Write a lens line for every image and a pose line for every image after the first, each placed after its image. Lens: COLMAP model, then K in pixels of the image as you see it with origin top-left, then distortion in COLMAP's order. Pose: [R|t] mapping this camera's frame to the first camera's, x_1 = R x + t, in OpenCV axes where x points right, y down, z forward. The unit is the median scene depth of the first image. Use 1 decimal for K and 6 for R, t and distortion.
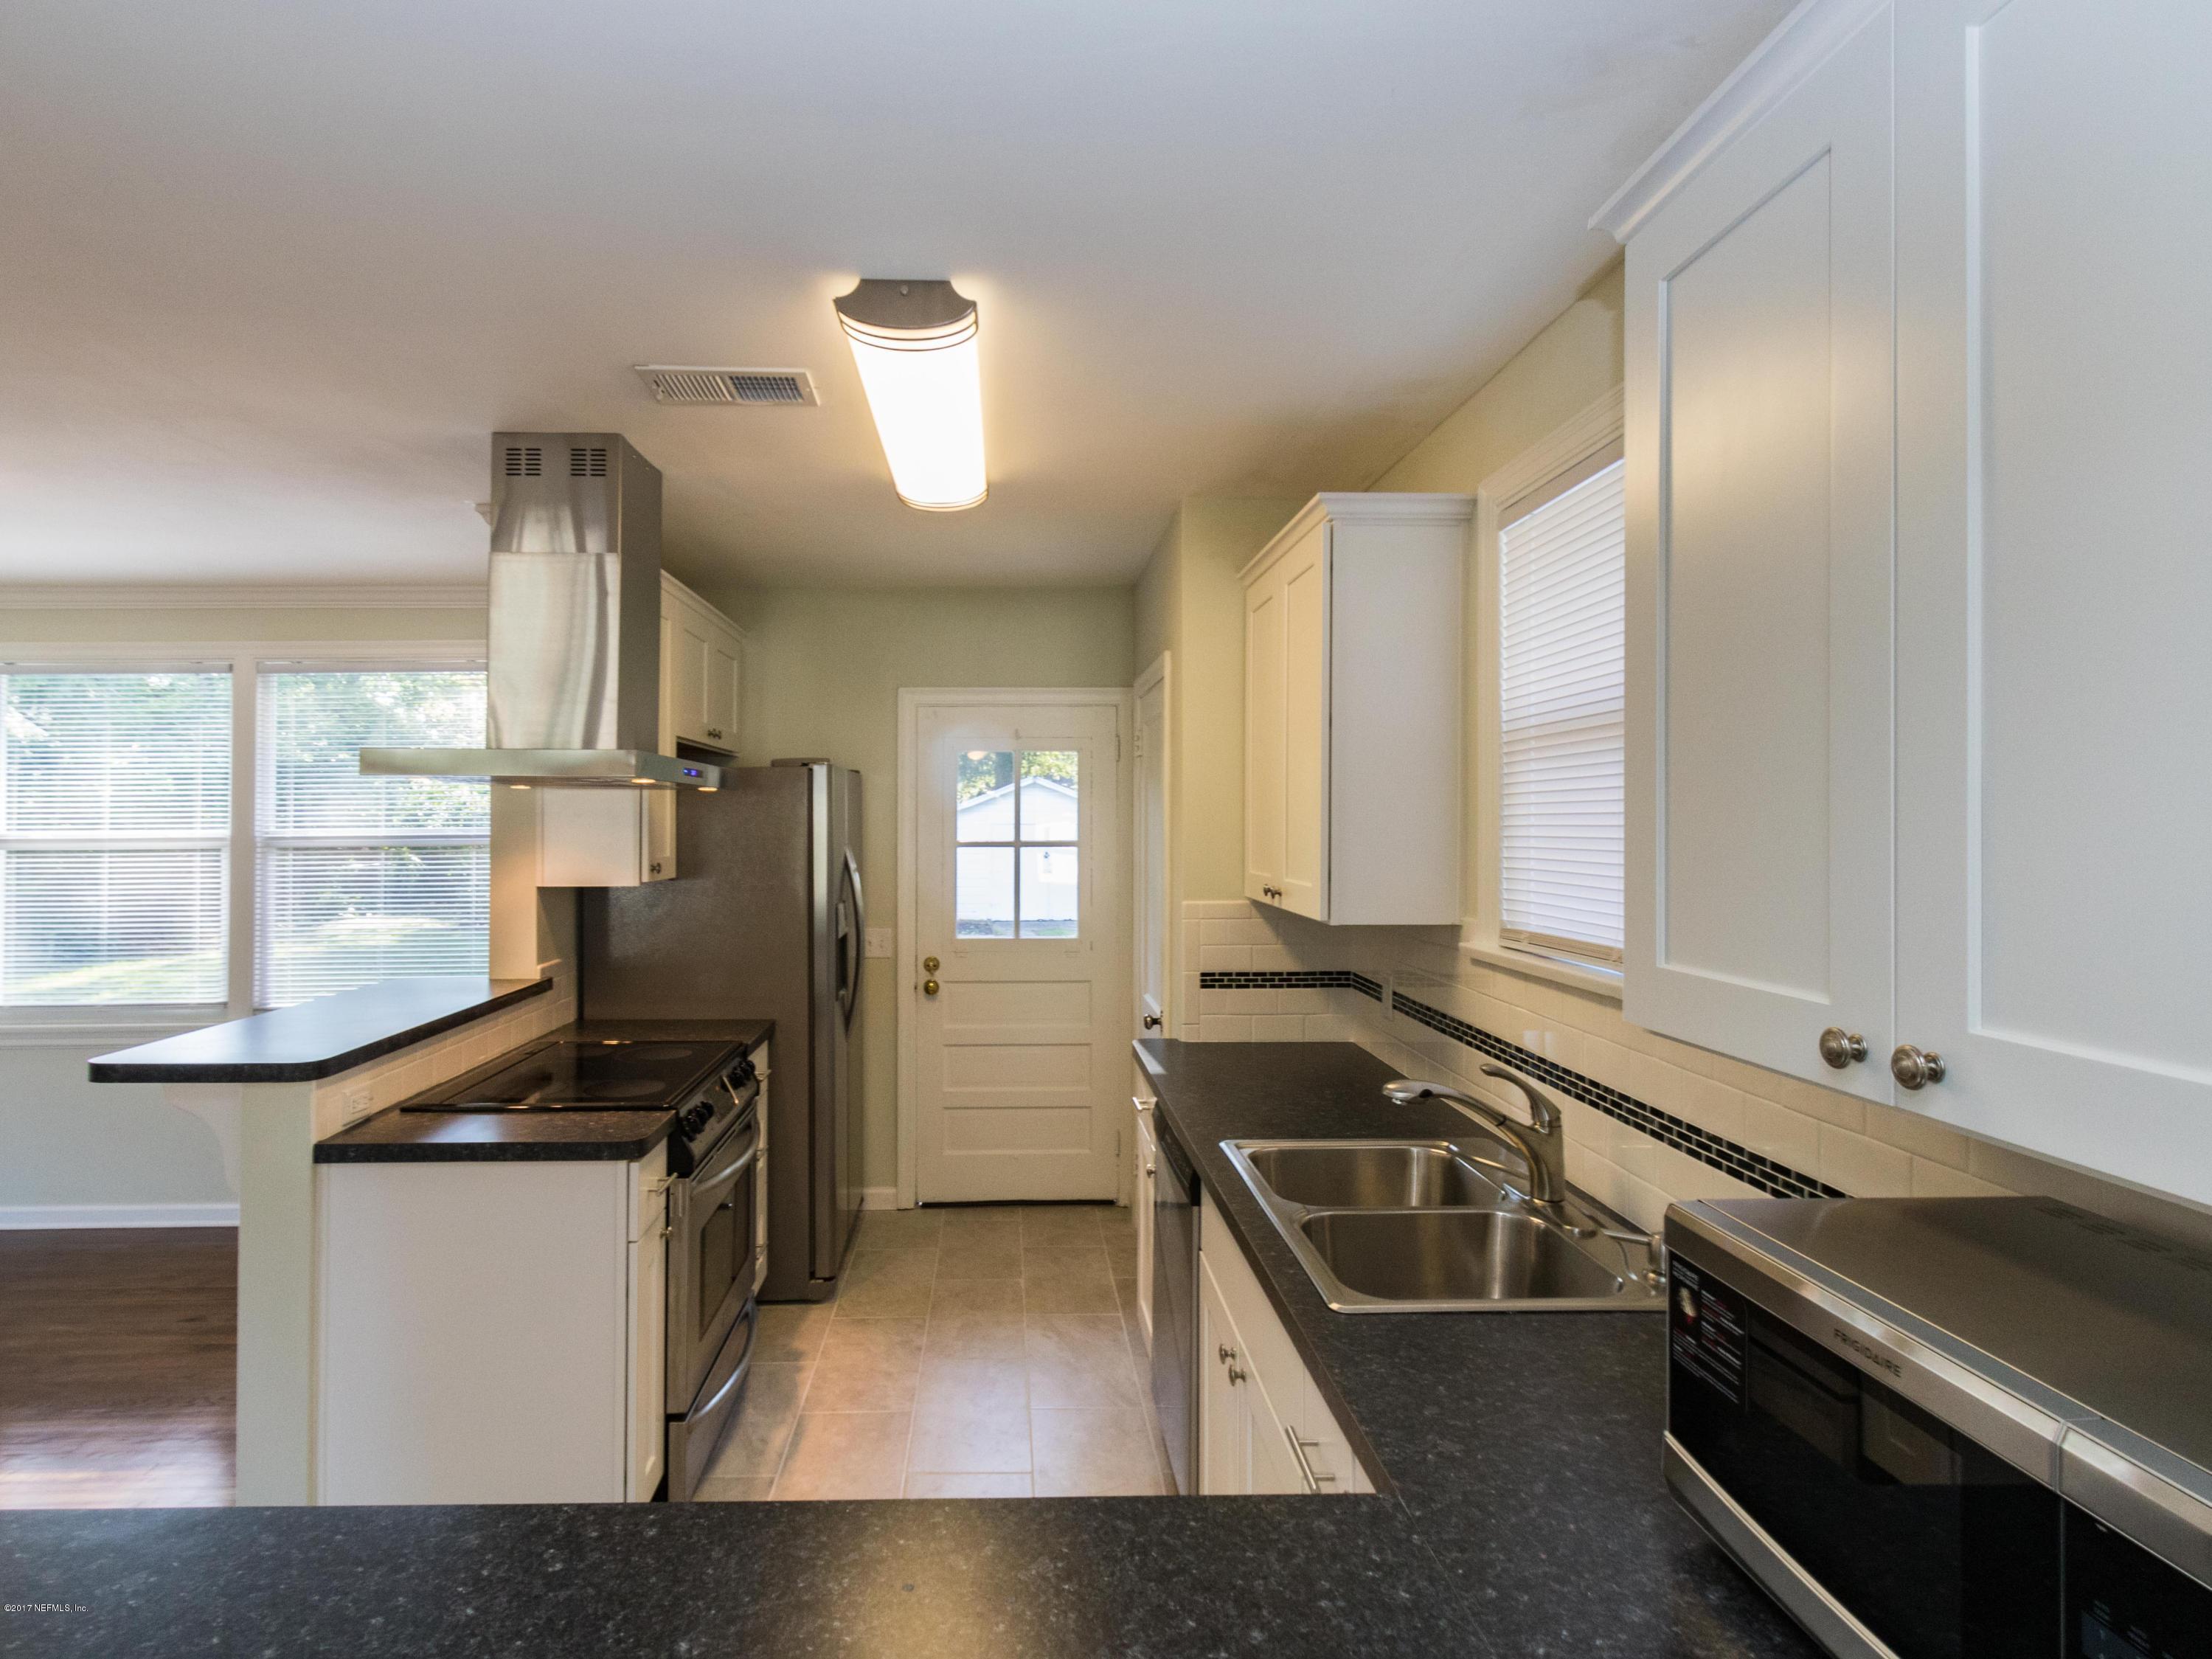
lens RADIAL K [[1169.6, 0, 1034.7], [0, 1169.6, 810.0], [0, 0, 1]] dist [0.017444, -0.003459]
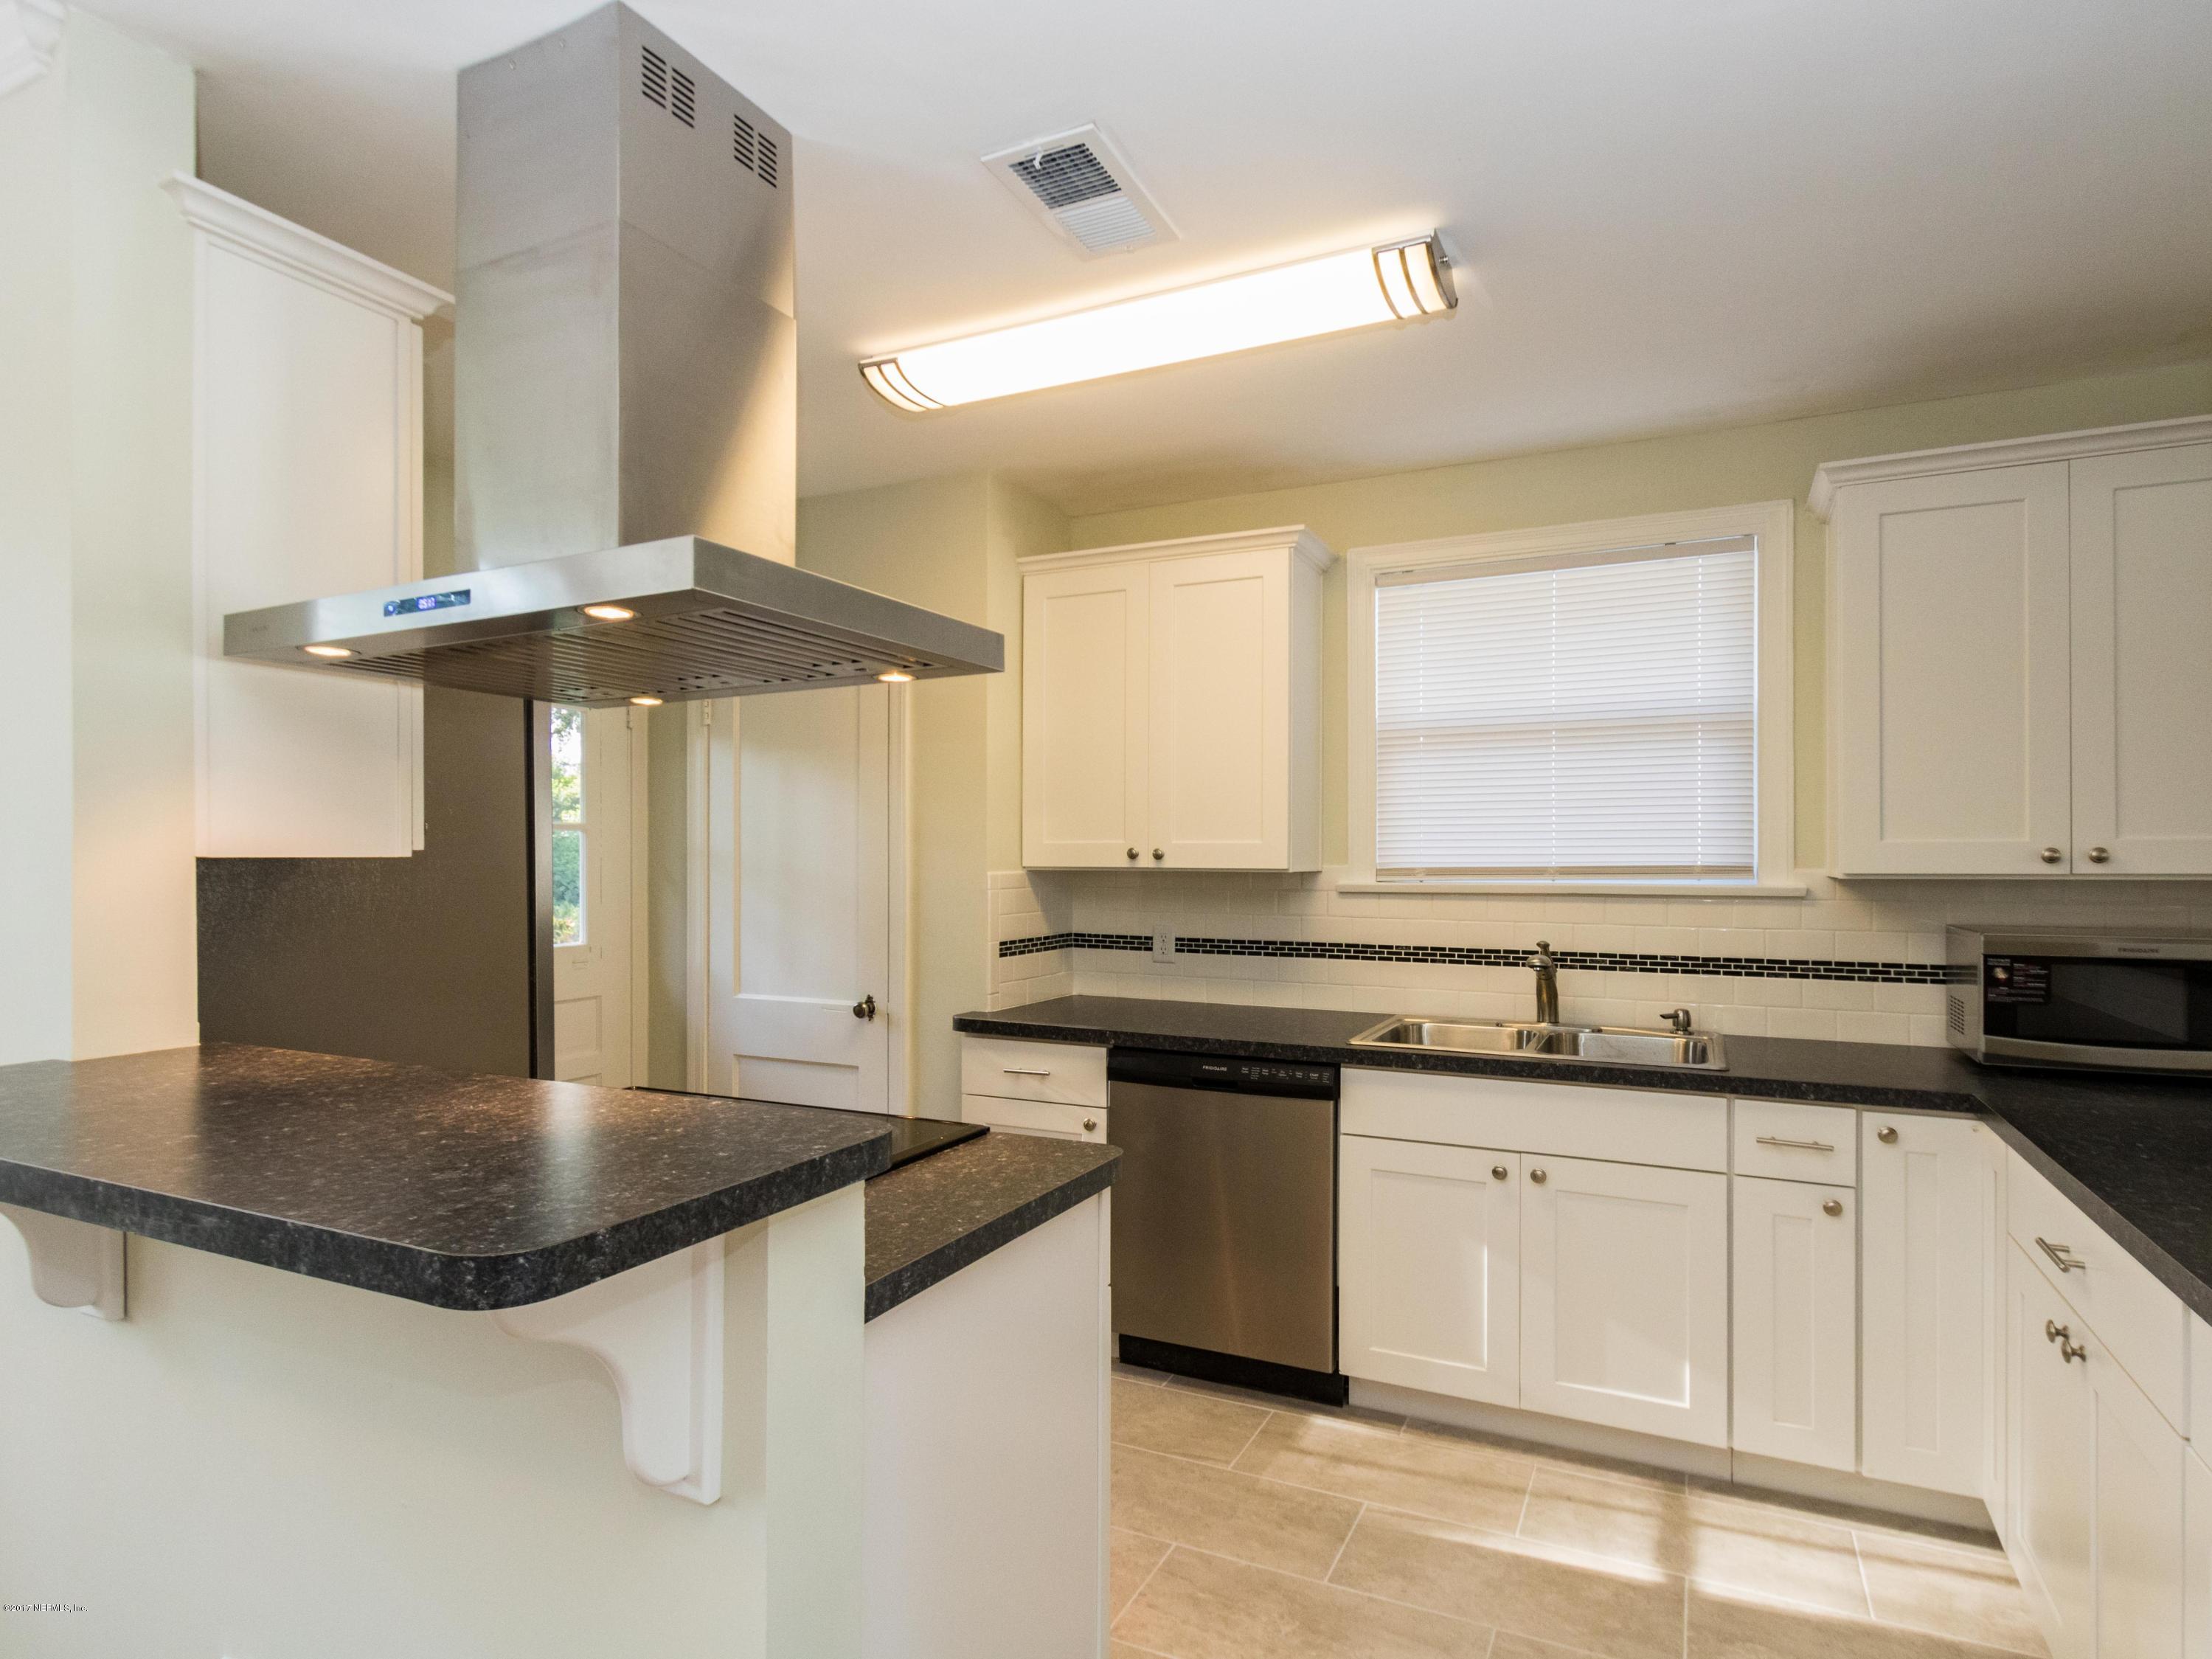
lens RADIAL K [[1169.6, 0, 1091.1], [0, 1169.6, 852.3], [0, 0, 1]] dist [0.017444, -0.003459]
pose [[0.456323, 0.006309, 0.889792, -0.688334], [-0.011859, 0.999929, -0.001008, 0.058491], [-0.889735, -0.010092, 0.456366, 0.448066]]
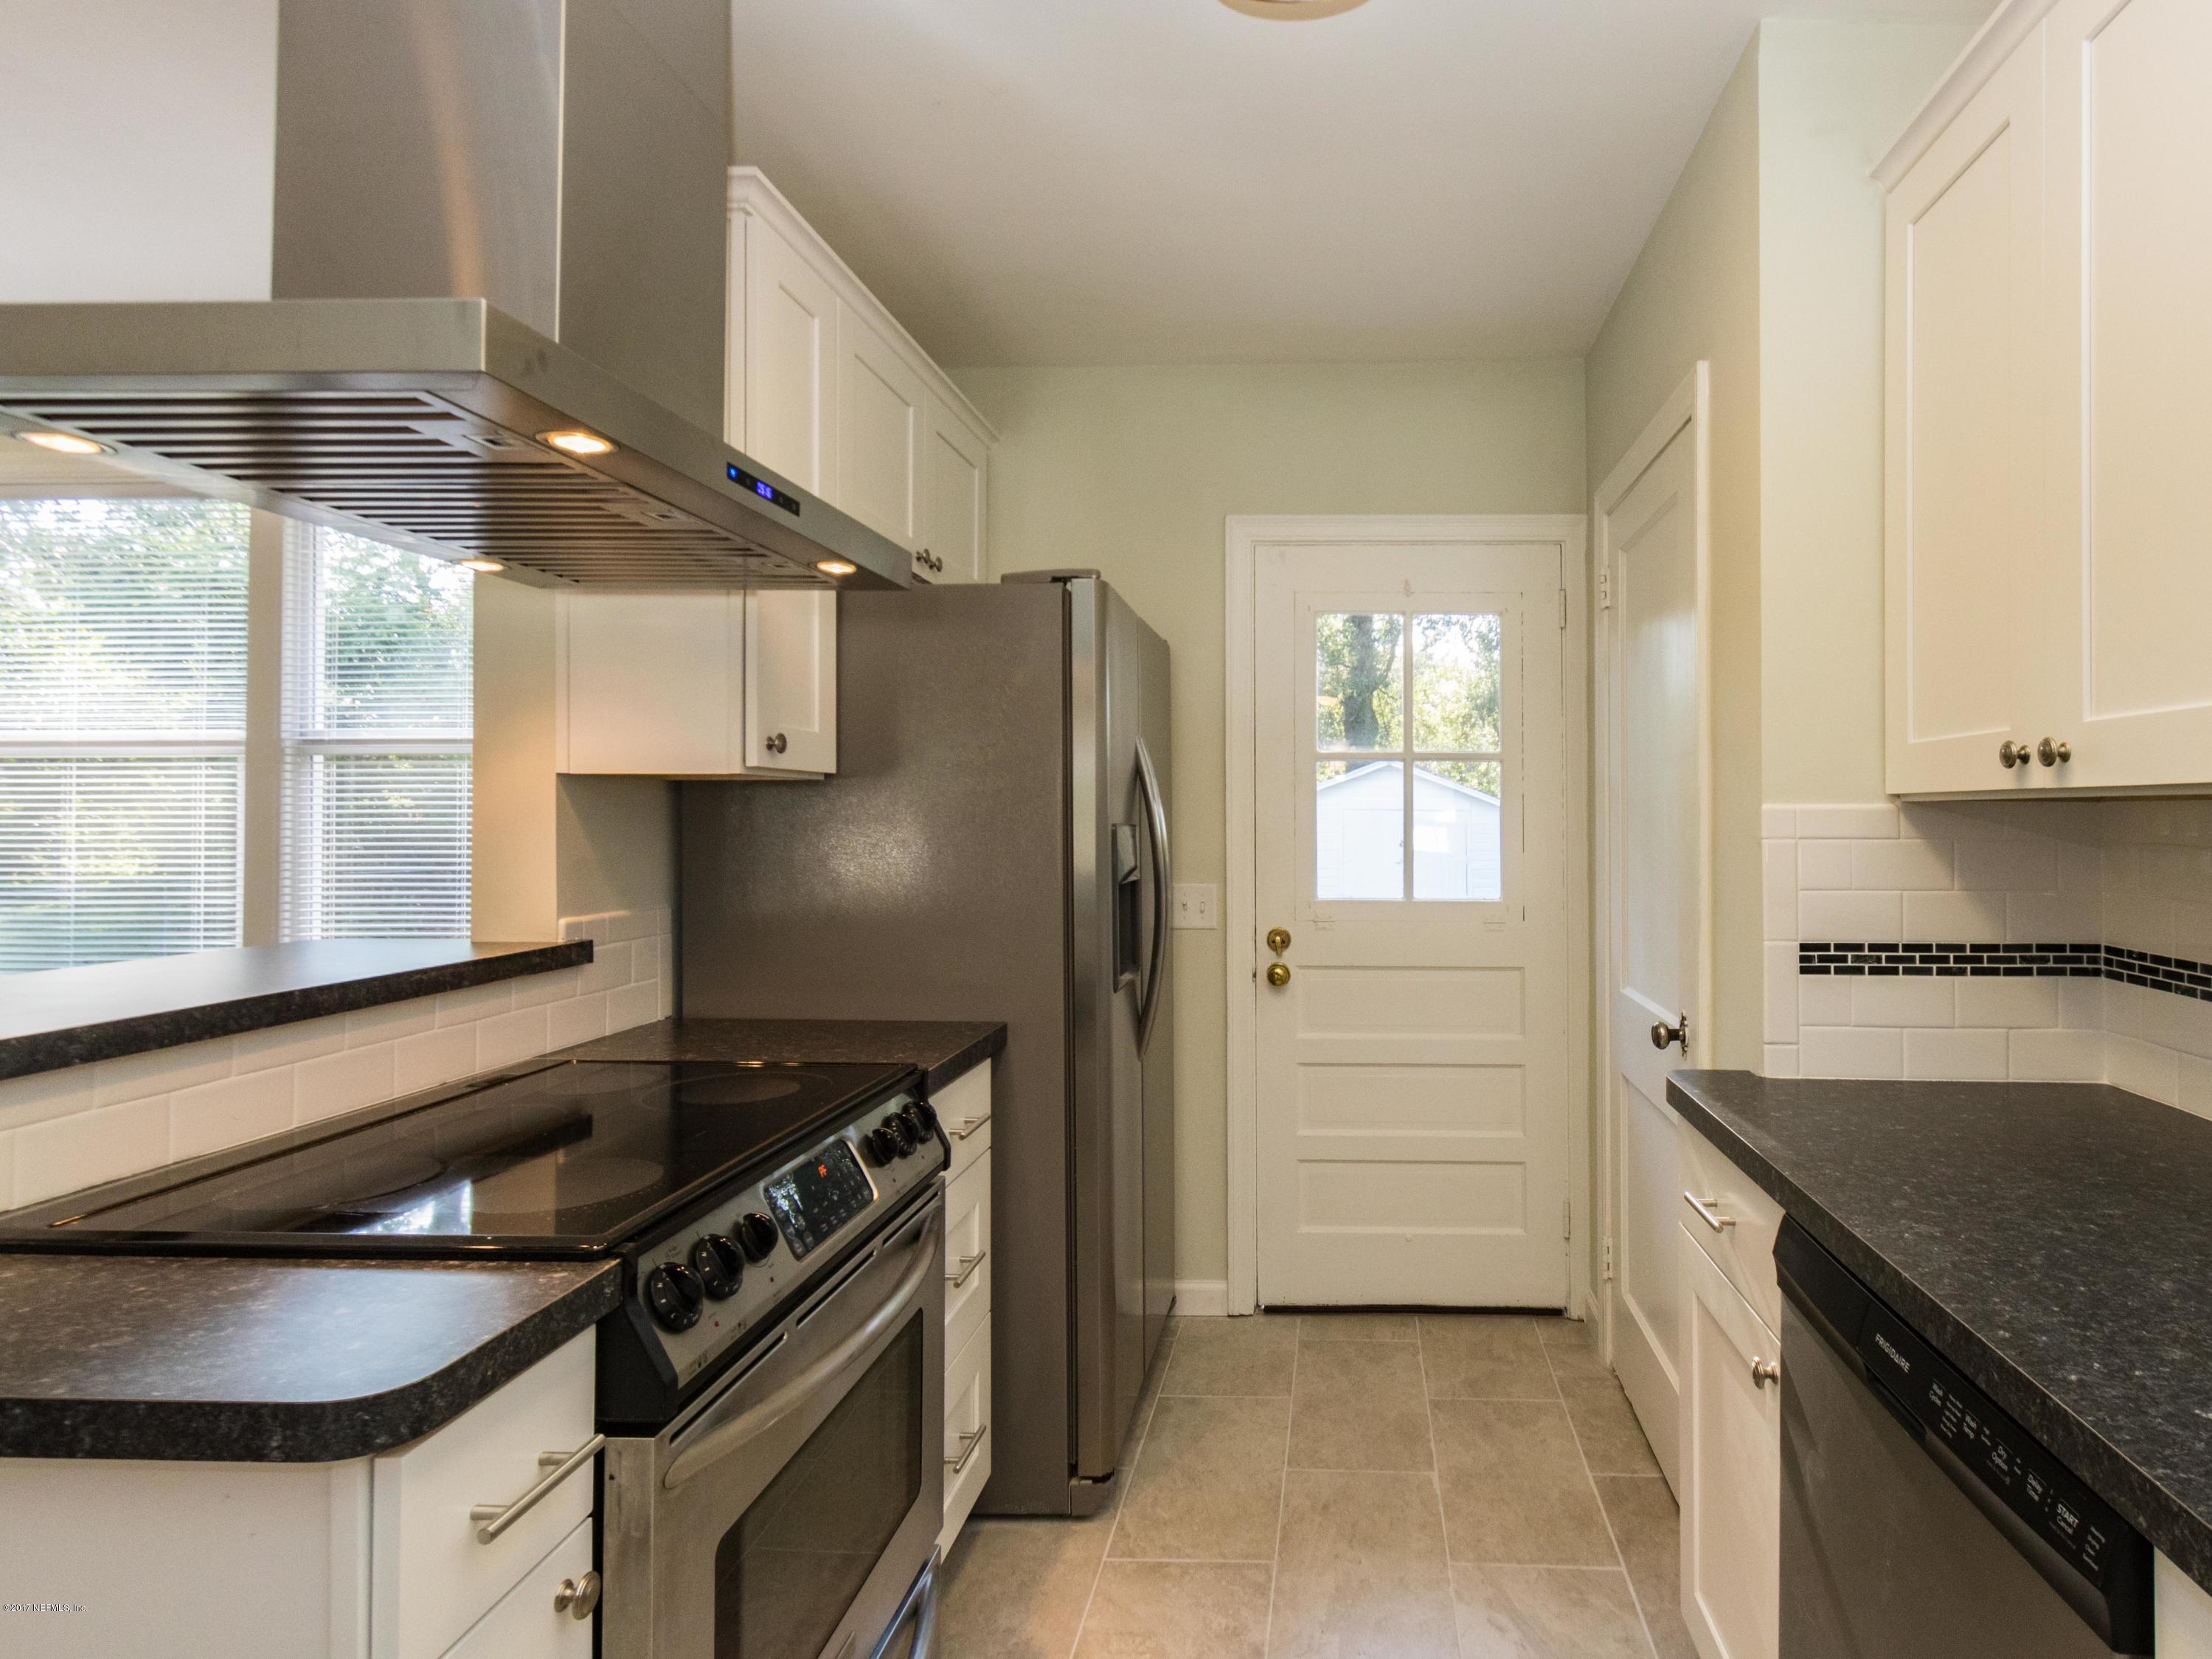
lens RADIAL K [[1169.6, 0, 1268.8], [0, 1169.6, 794.5], [0, 0, 1]] dist [0.017444, -0.003459]
pose [[0.995310, -0.004337, -0.096644, -0.038255], [0.003080, 0.999909, -0.013153, 0.075770], [0.096692, 0.012793, 0.995232, 0.441466]]
